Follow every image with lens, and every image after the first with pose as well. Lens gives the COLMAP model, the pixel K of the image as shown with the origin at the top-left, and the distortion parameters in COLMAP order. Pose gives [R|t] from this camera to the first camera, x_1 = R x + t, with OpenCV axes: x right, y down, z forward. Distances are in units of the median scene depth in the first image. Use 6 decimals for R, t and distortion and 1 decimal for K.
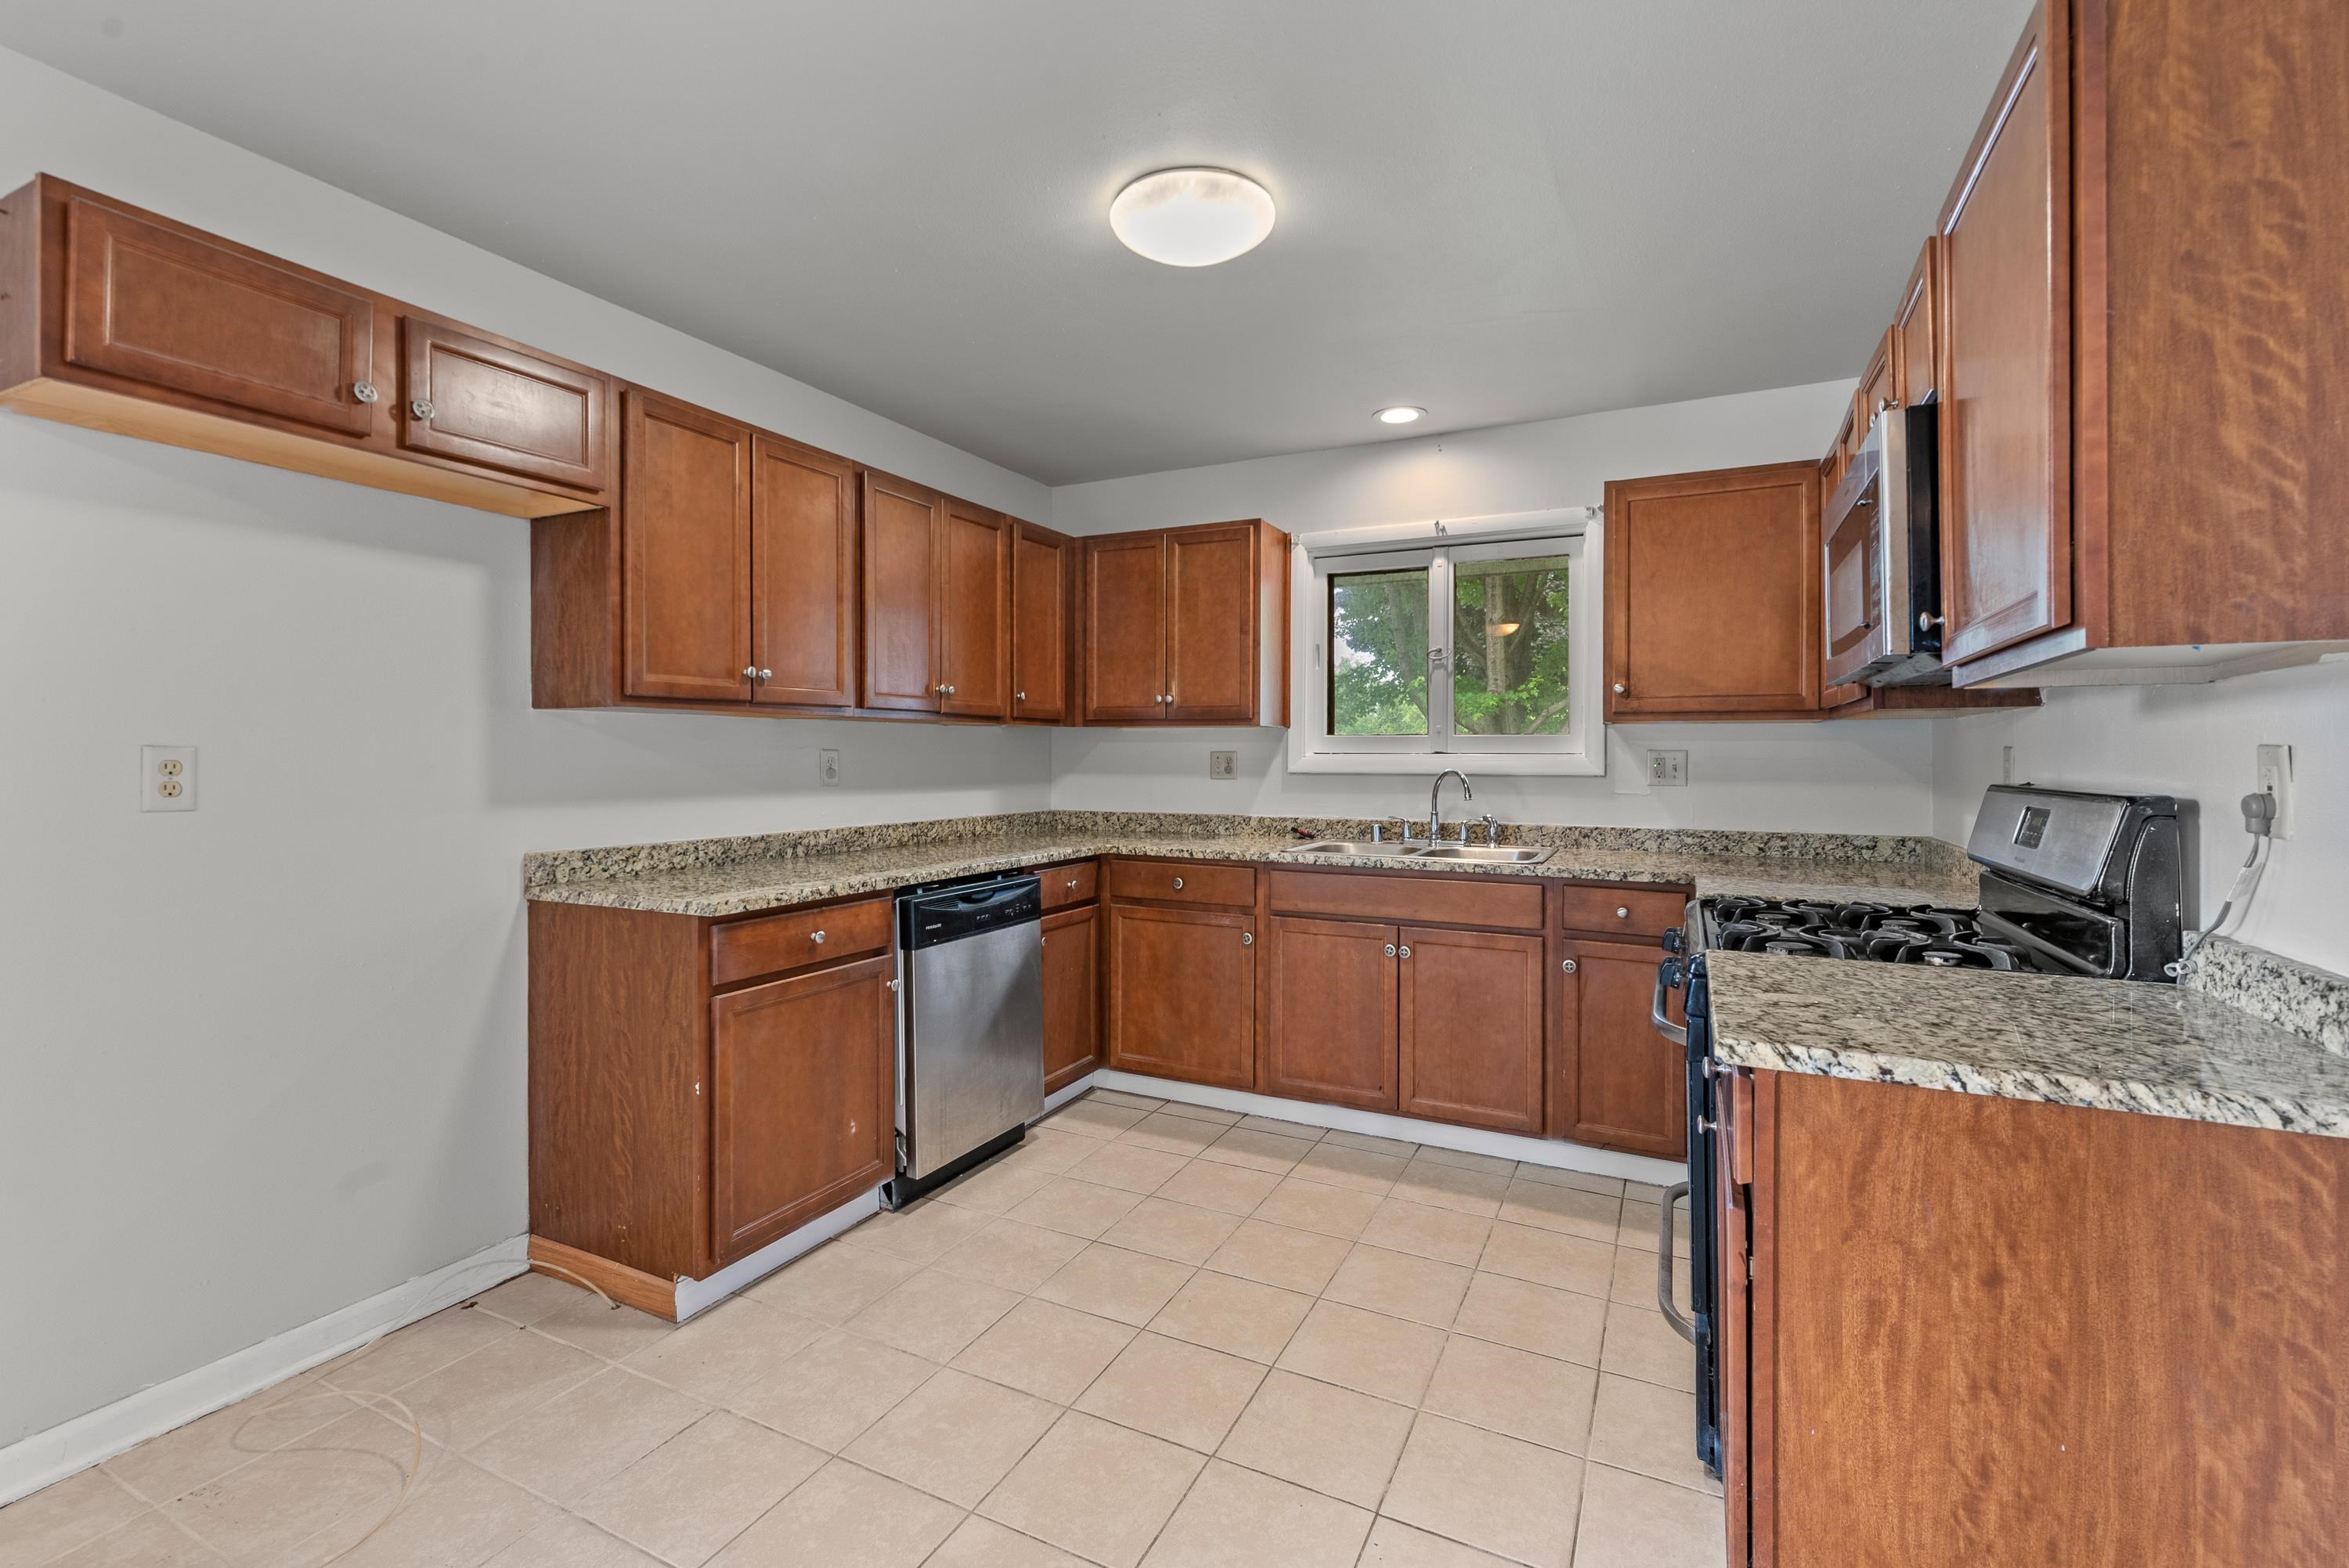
lens RADIAL K [[1023.3, 0, 1176.6], [0, 1023.3, 754.8], [0, 0, 1]] dist [0.001215, -0.000170]
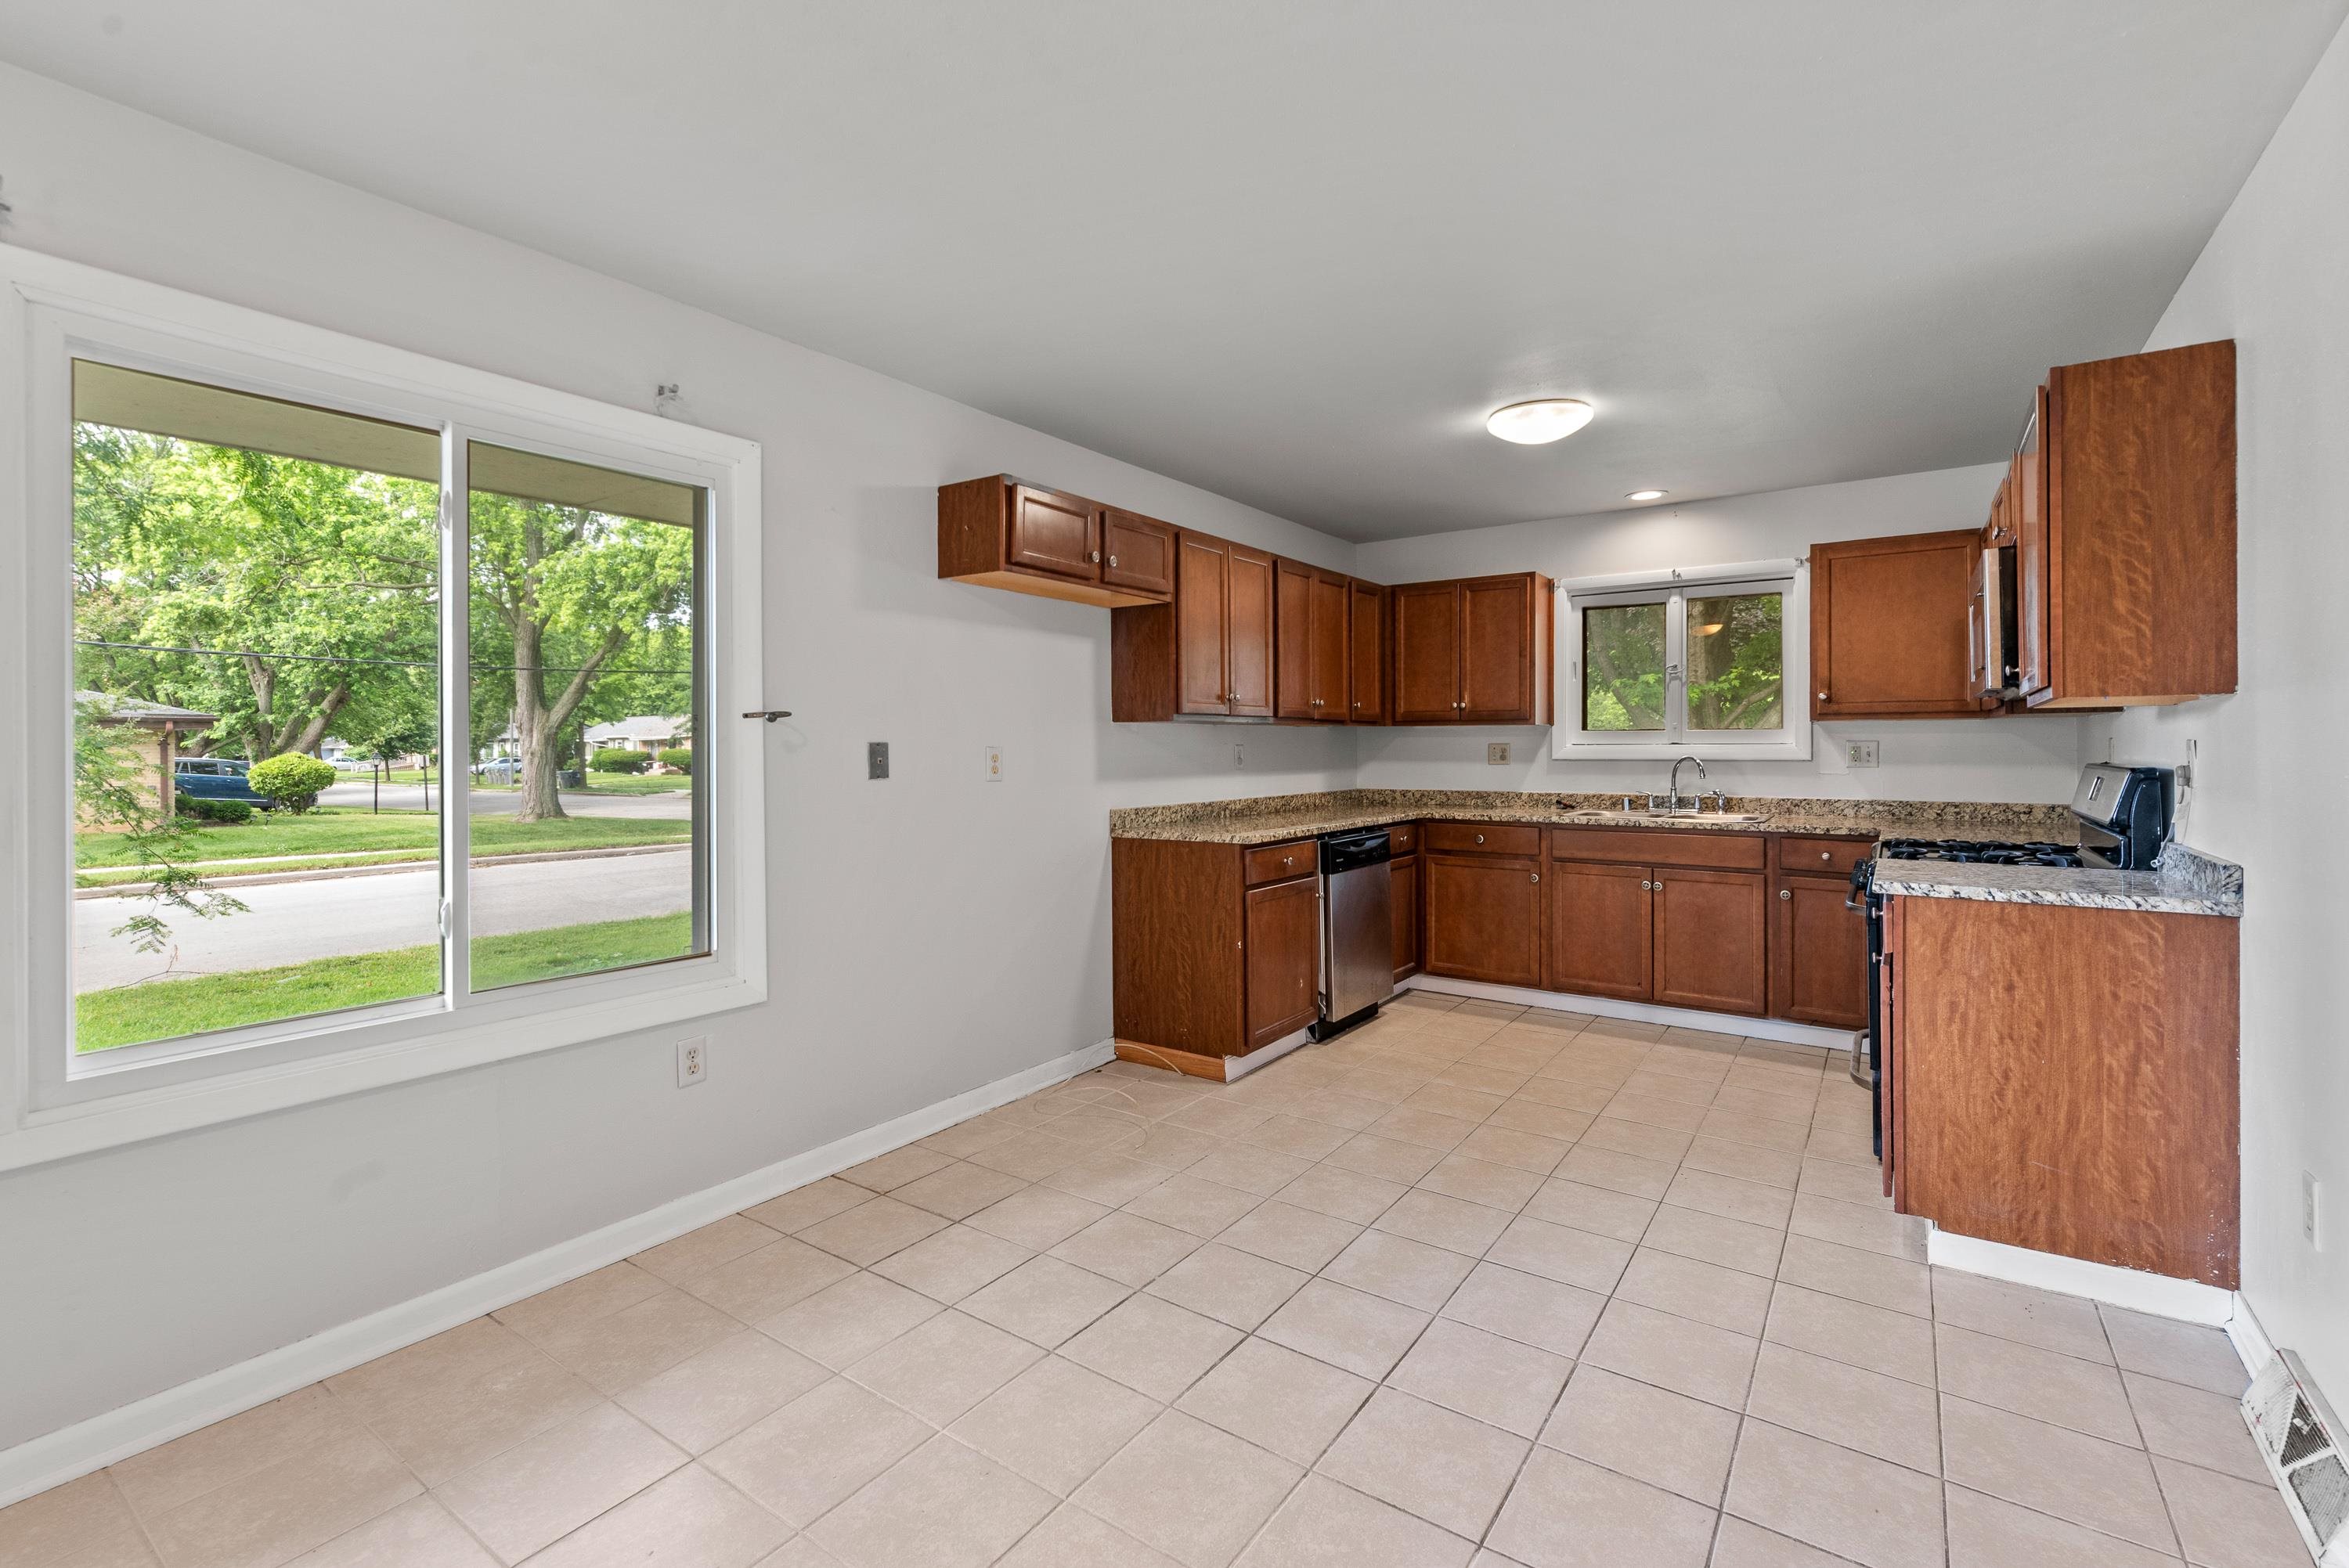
lens RADIAL K [[1031.9, 0, 1175.7], [0, 1031.9, 750.1], [0, 0, 1]] dist [0.000719, 0.000132]
pose [[0.988418, -0.006623, -0.151609, -0.209663], [0.007440, 0.999961, 0.004827, -0.005490], [0.151571, -0.005899, 0.988429, -0.485584]]
